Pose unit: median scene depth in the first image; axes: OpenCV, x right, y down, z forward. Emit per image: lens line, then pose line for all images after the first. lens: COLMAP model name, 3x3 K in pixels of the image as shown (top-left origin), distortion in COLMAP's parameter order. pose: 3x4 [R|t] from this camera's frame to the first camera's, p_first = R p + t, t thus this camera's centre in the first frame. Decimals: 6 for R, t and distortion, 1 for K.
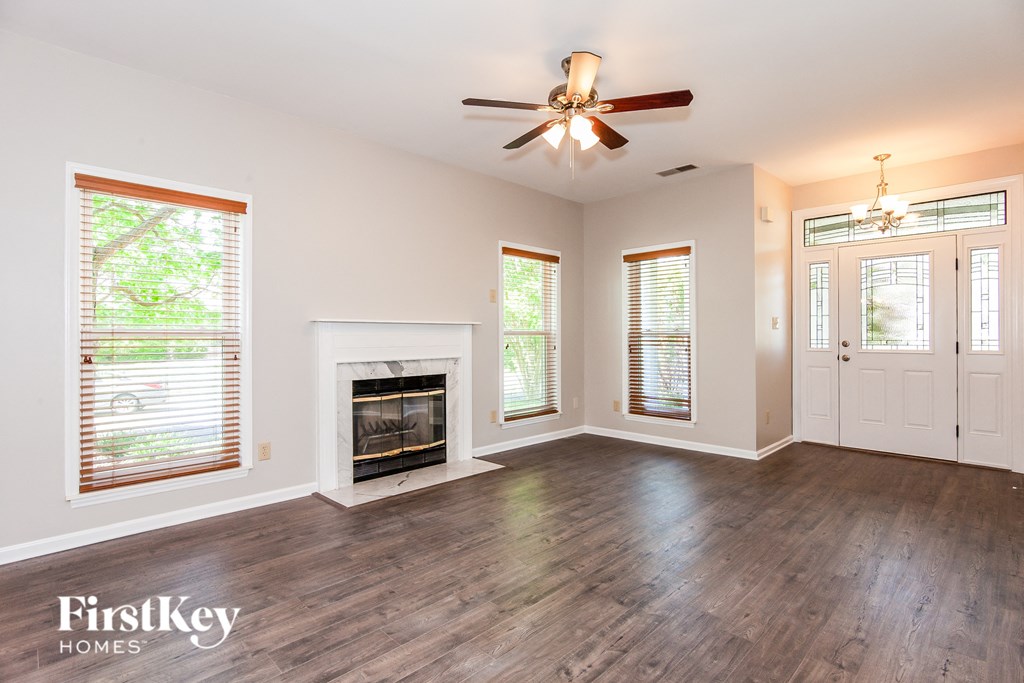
lens RADIAL K [[501.4, 0, 514.0], [0, 501.4, 338.2], [0, 0, 1]] dist [0.002309, 0.000938]
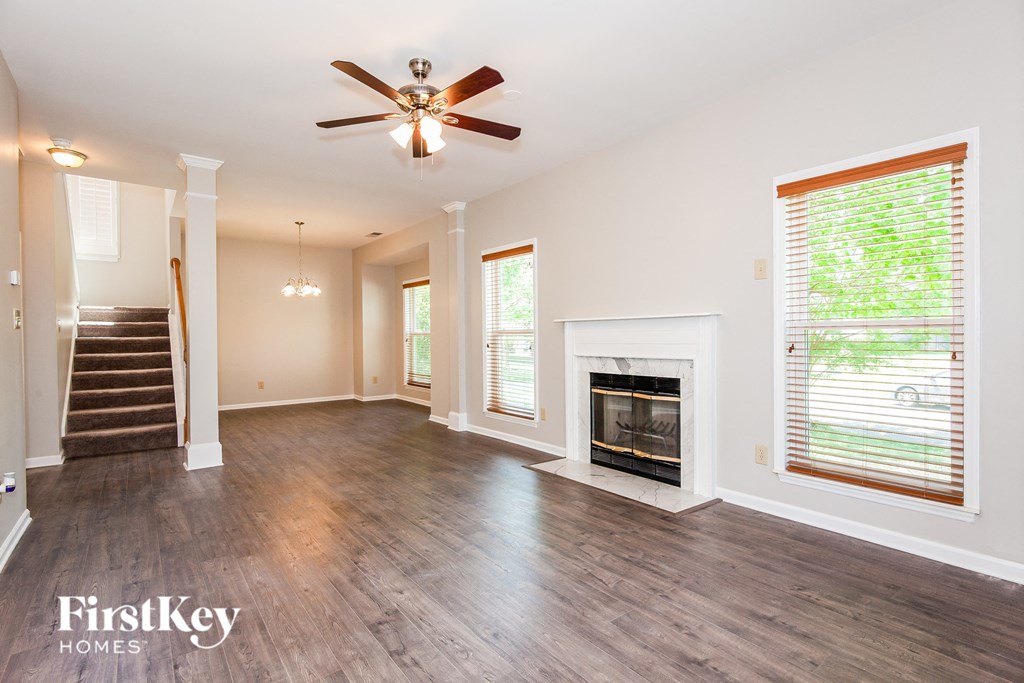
lens RADIAL K [[501.4, 0, 514.0], [0, 501.4, 338.2], [0, 0, 1]] dist [0.002309, 0.000938]
pose [[-0.140896, 0.010742, -0.989966, 0.806563], [0.008404, 0.999918, 0.009654, -0.004930], [0.989989, -0.006960, -0.140975, 0.966211]]
